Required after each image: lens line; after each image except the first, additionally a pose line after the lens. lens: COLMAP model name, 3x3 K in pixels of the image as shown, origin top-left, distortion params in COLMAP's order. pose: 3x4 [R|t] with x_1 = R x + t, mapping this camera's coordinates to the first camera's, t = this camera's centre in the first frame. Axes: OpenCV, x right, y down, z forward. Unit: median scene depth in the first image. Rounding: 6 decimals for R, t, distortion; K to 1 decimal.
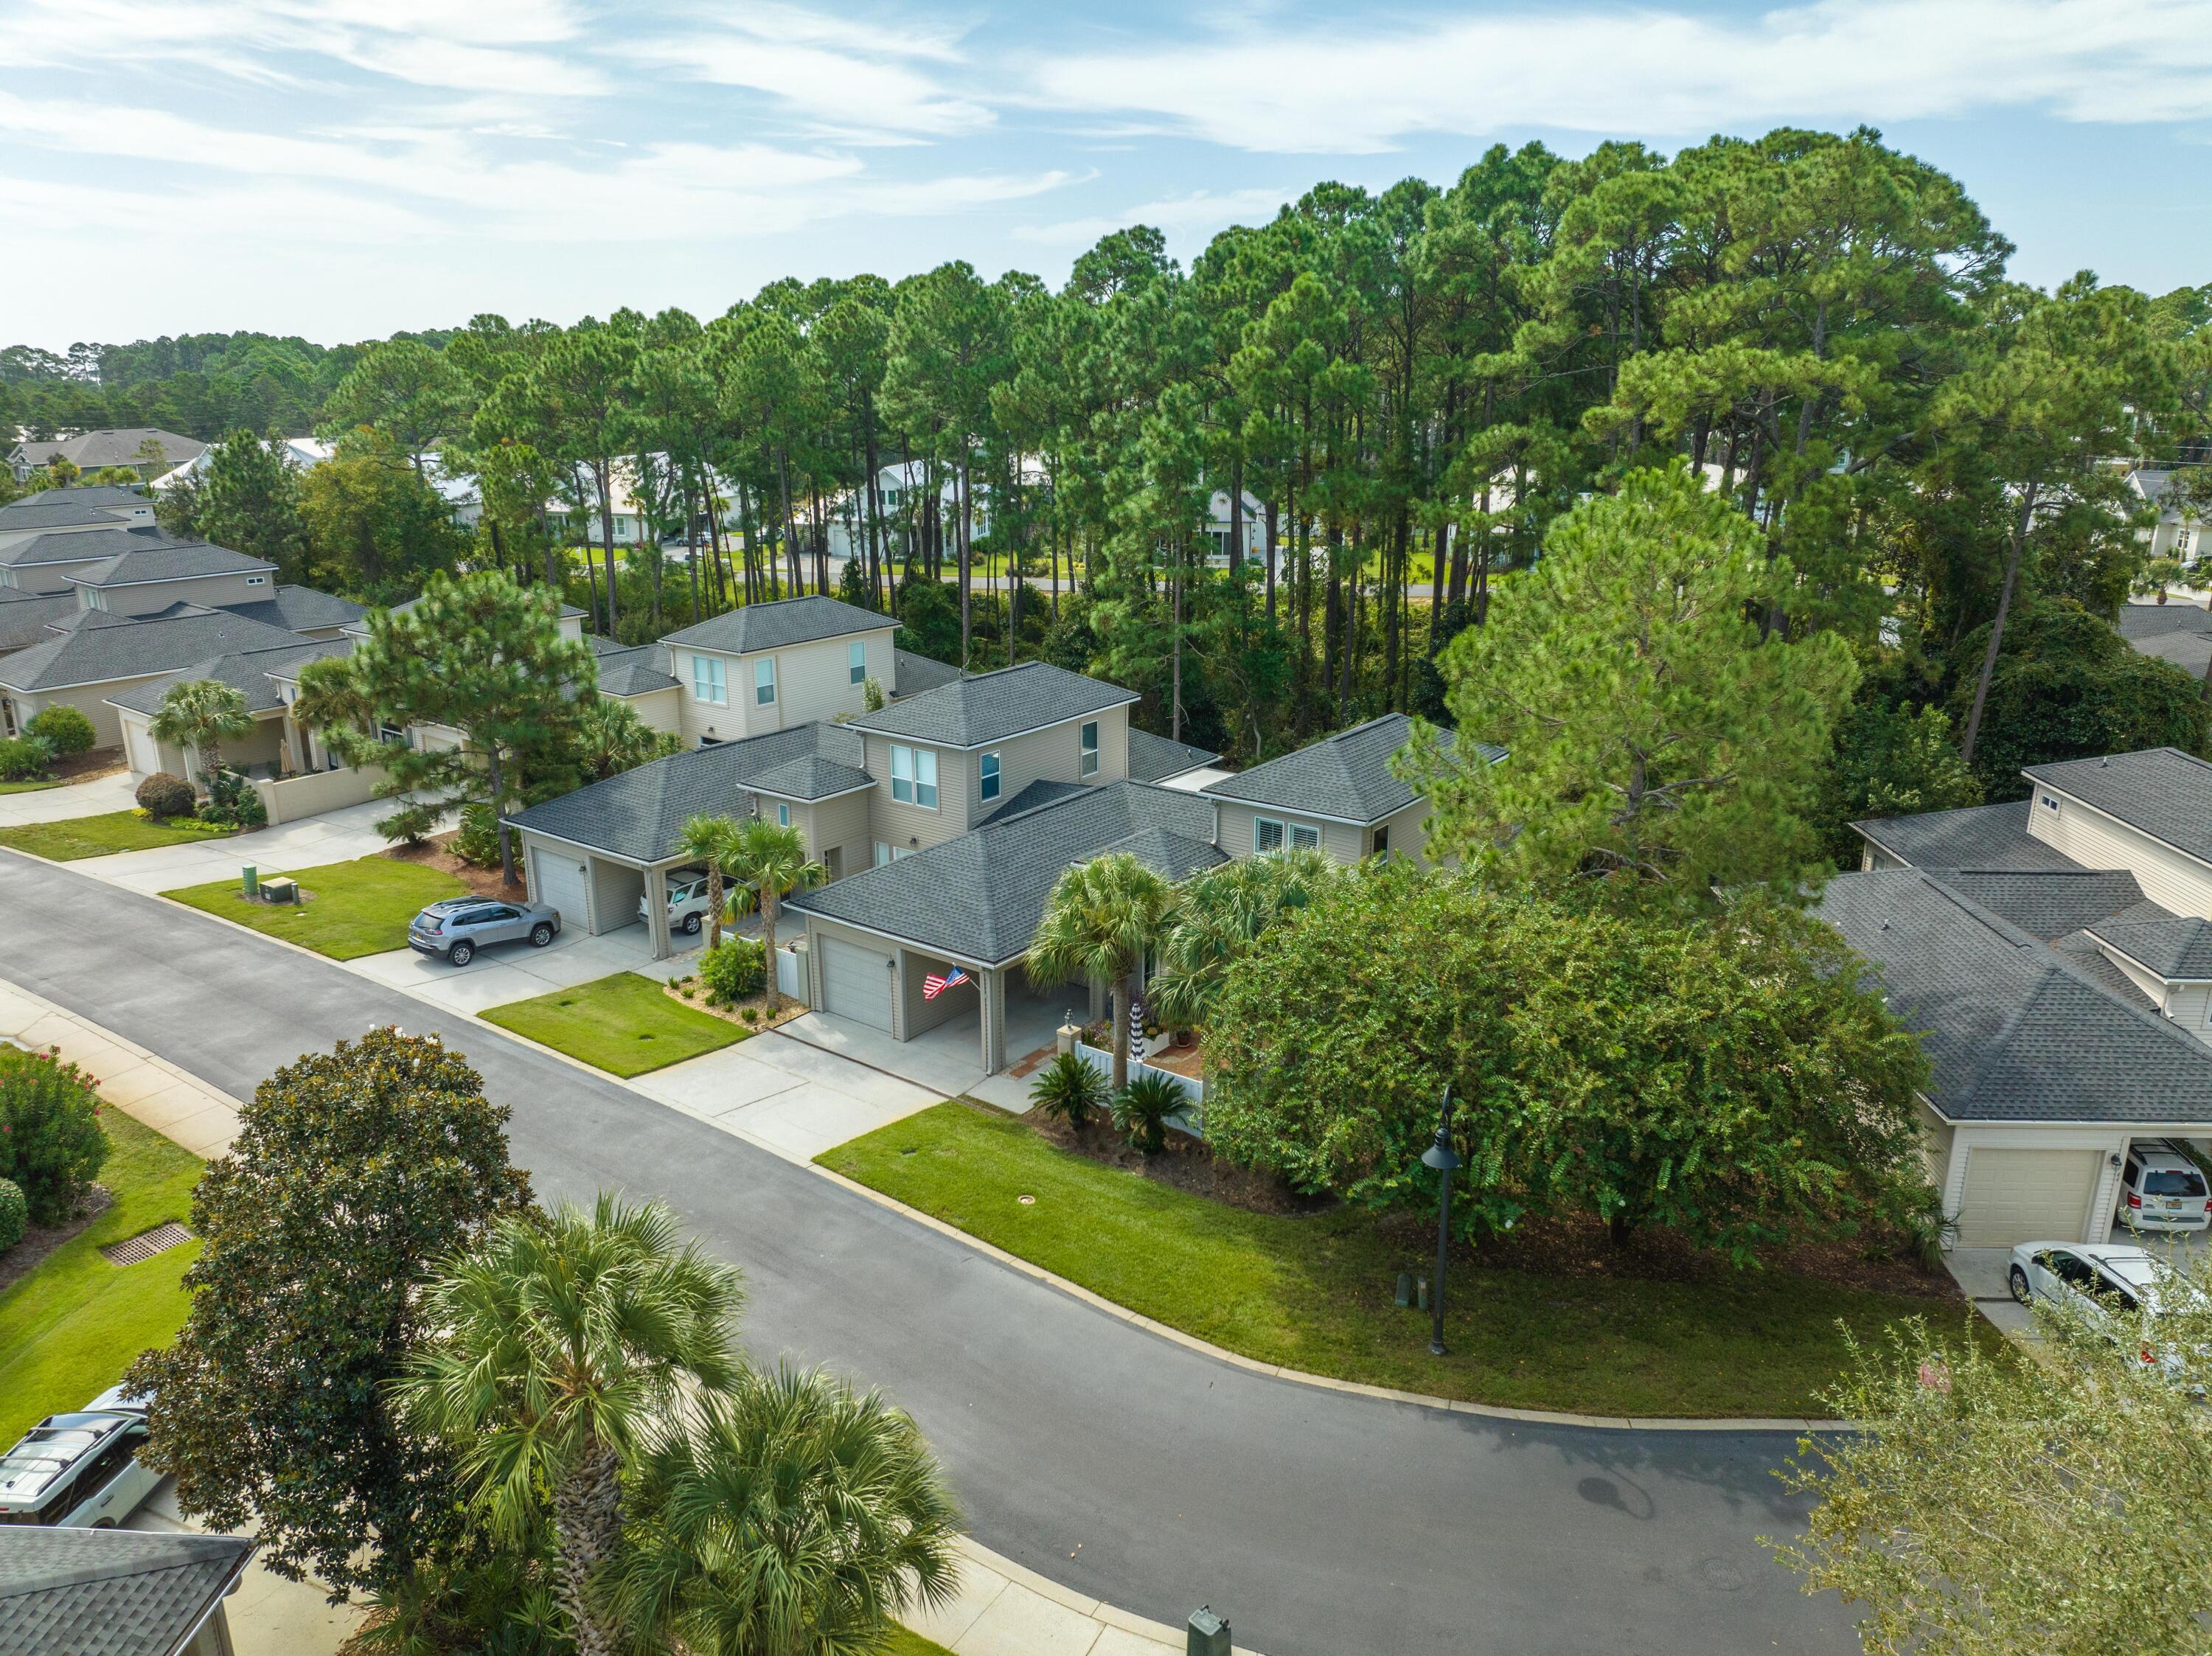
lens RADIAL K [[1544.8, 0, 1106.0], [0, 1544.8, 828.0], [0, 0, 1]] dist [-0.041406, 0.002496]
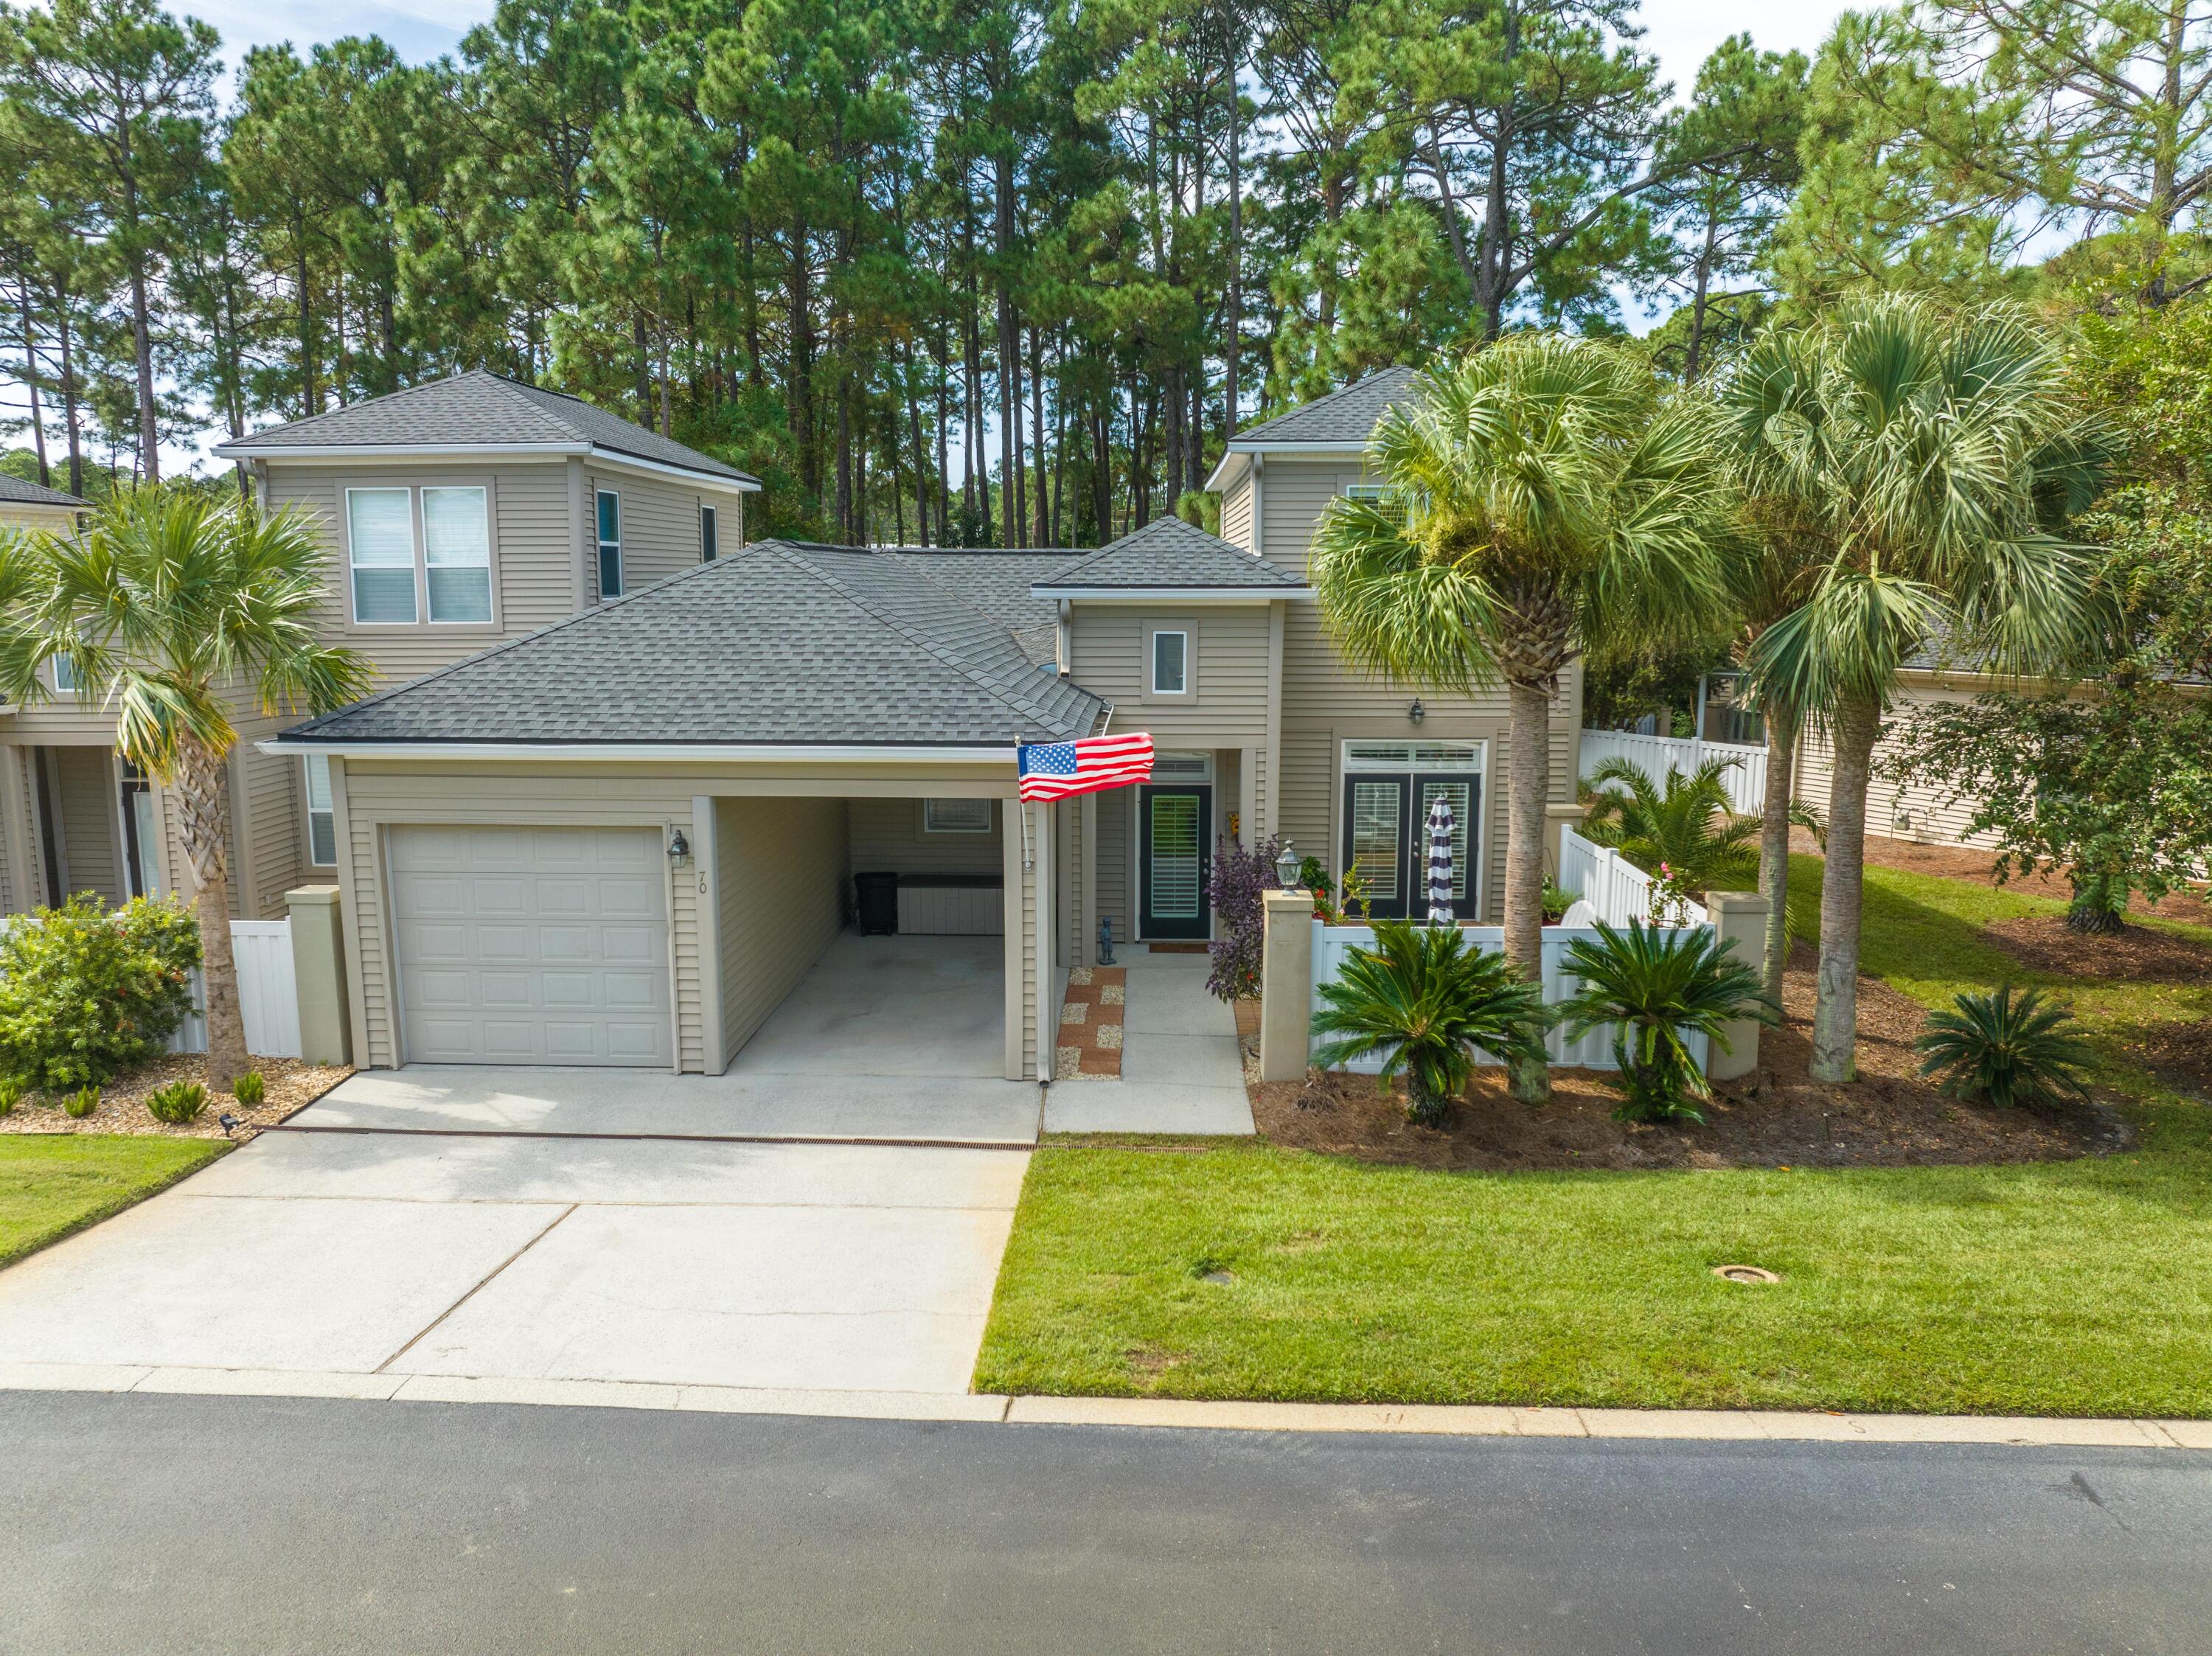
lens RADIAL K [[1544.8, 0, 1106.0], [0, 1544.8, 828.0], [0, 0, 1]] dist [-0.041406, 0.002496]
pose [[0.815092, -0.093477, 0.571740, -0.248731], [0.170182, 0.981989, -0.082066, 0.123436], [-0.553772, 0.164191, 0.816320, 0.625391]]
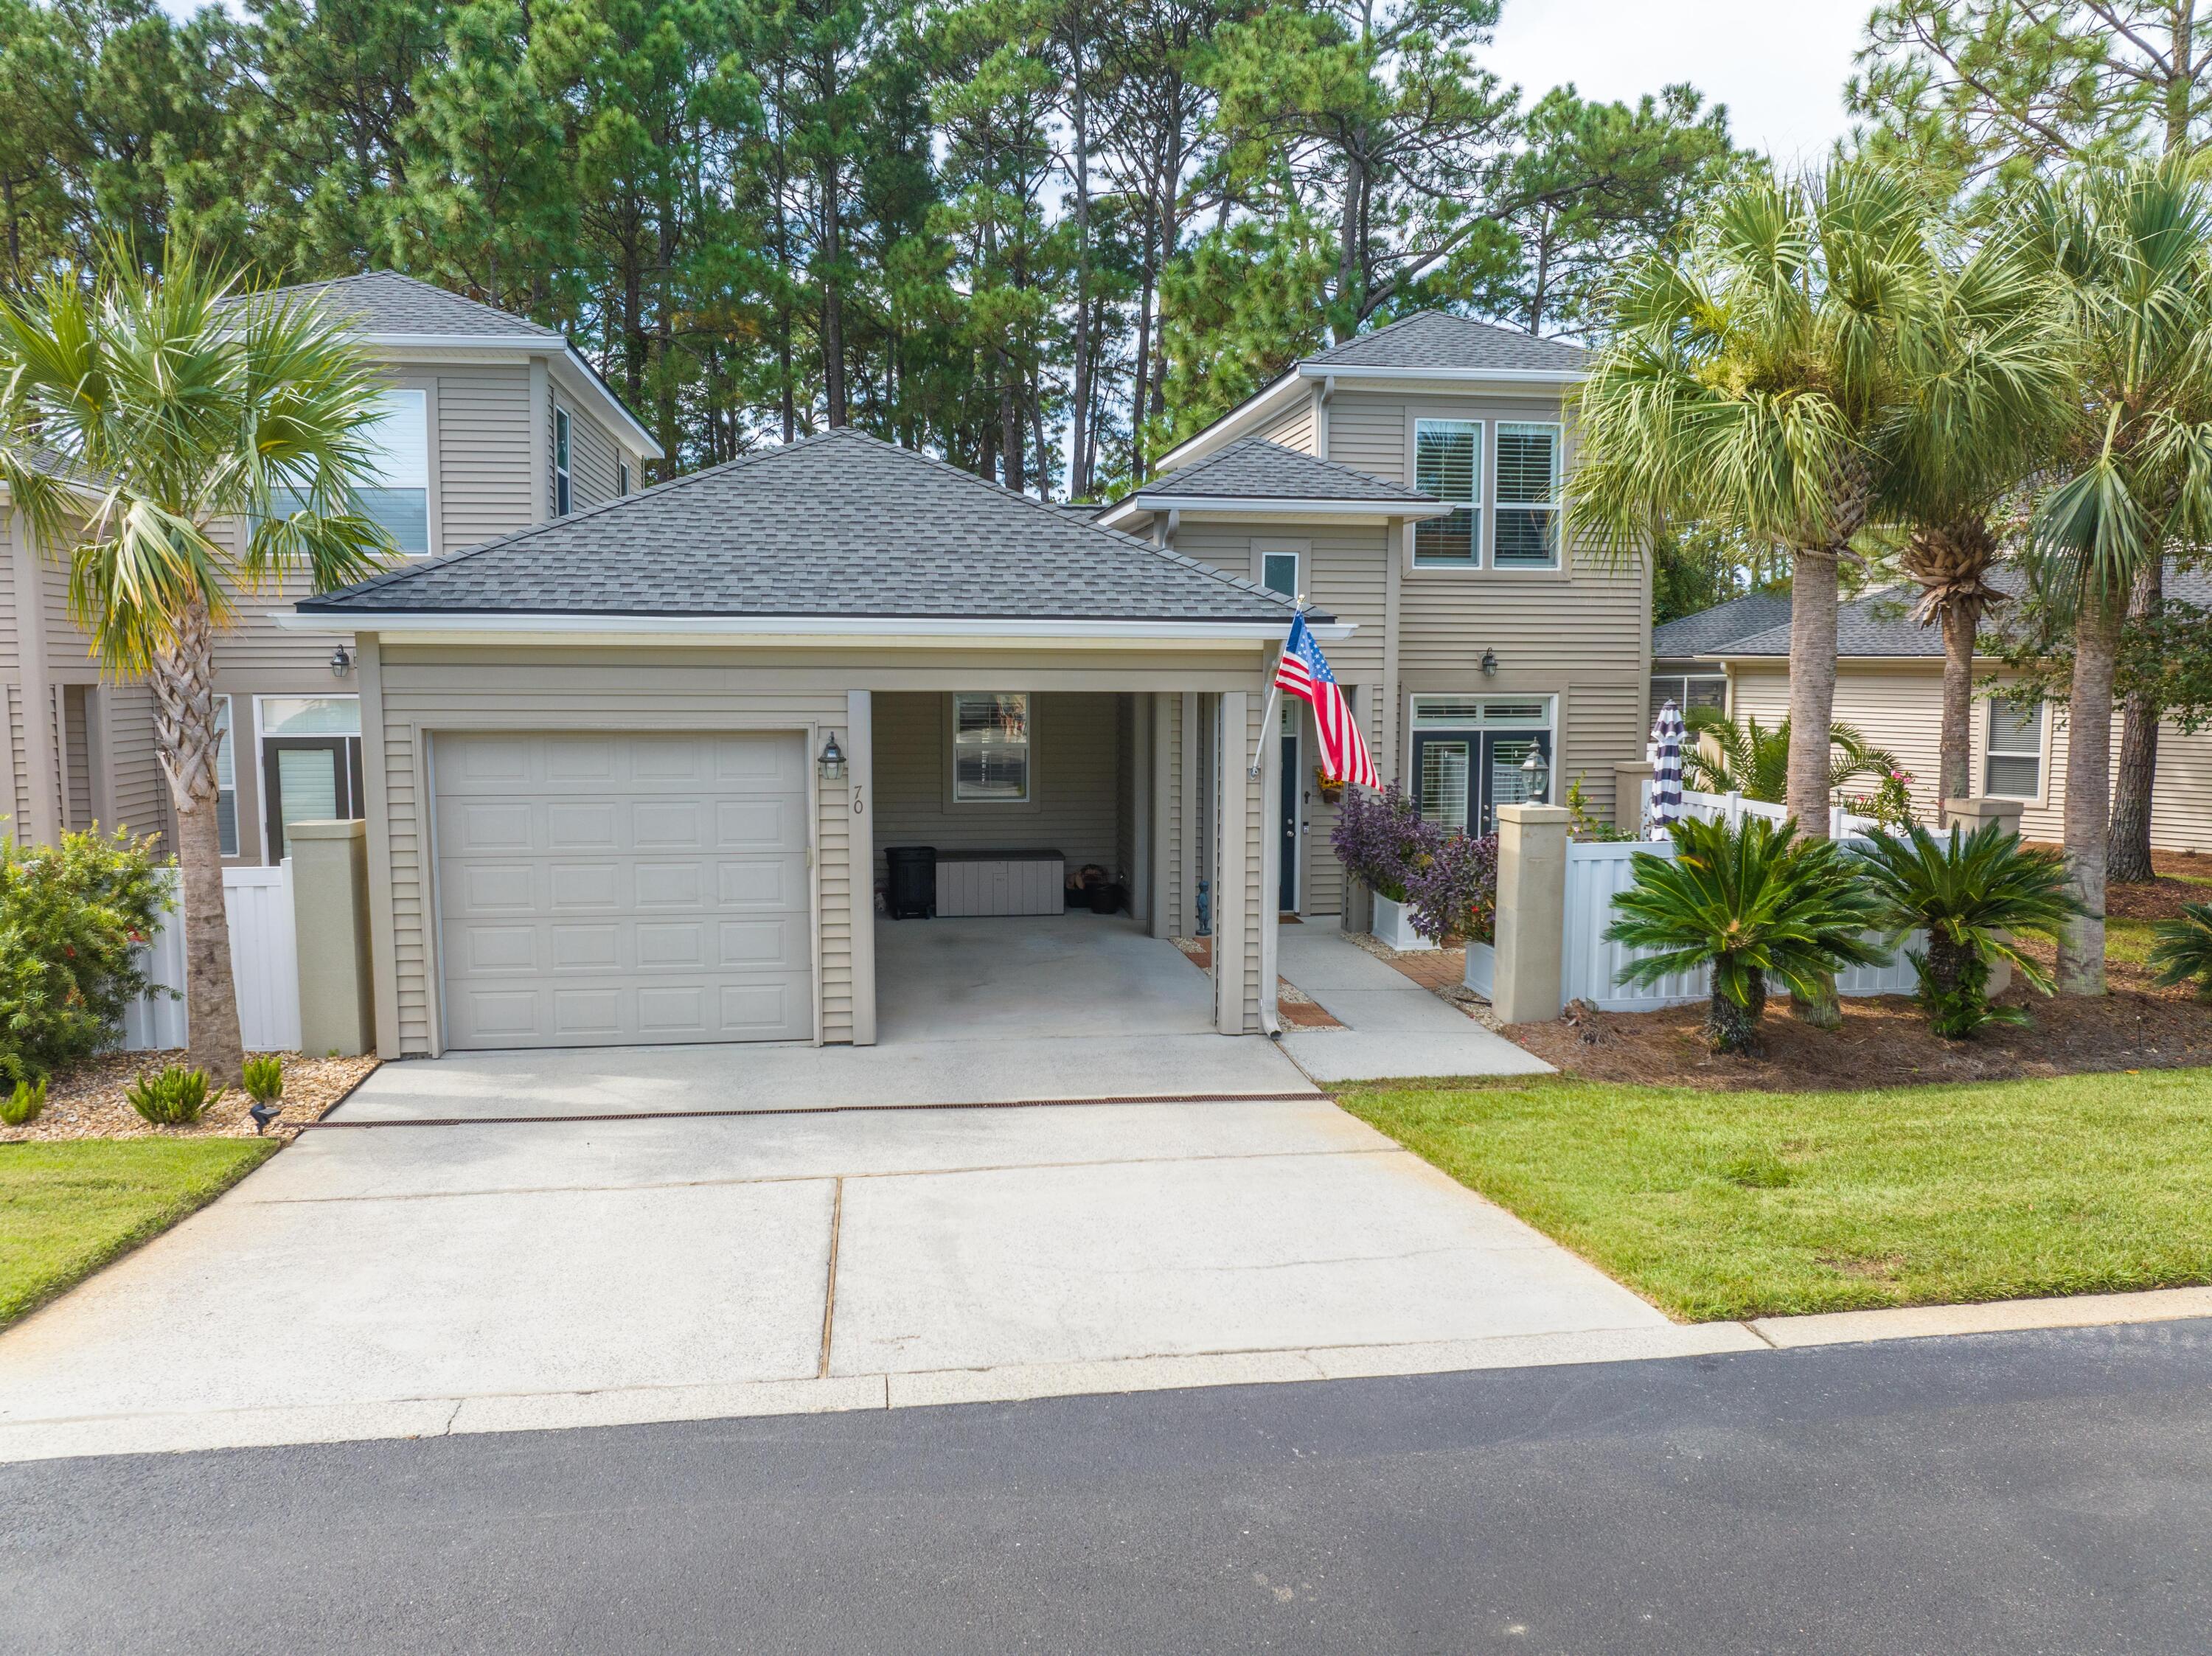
lens RADIAL K [[1548.4, 0, 1113.5], [0, 1548.4, 834.8], [0, 0, 1]] dist [-0.038574, 0.004262]
pose [[0.694223, -0.078328, 0.715486, -0.292845], [0.208484, 0.973329, -0.095733, 0.133796], [-0.688904, 0.215627, 0.692037, 0.735767]]
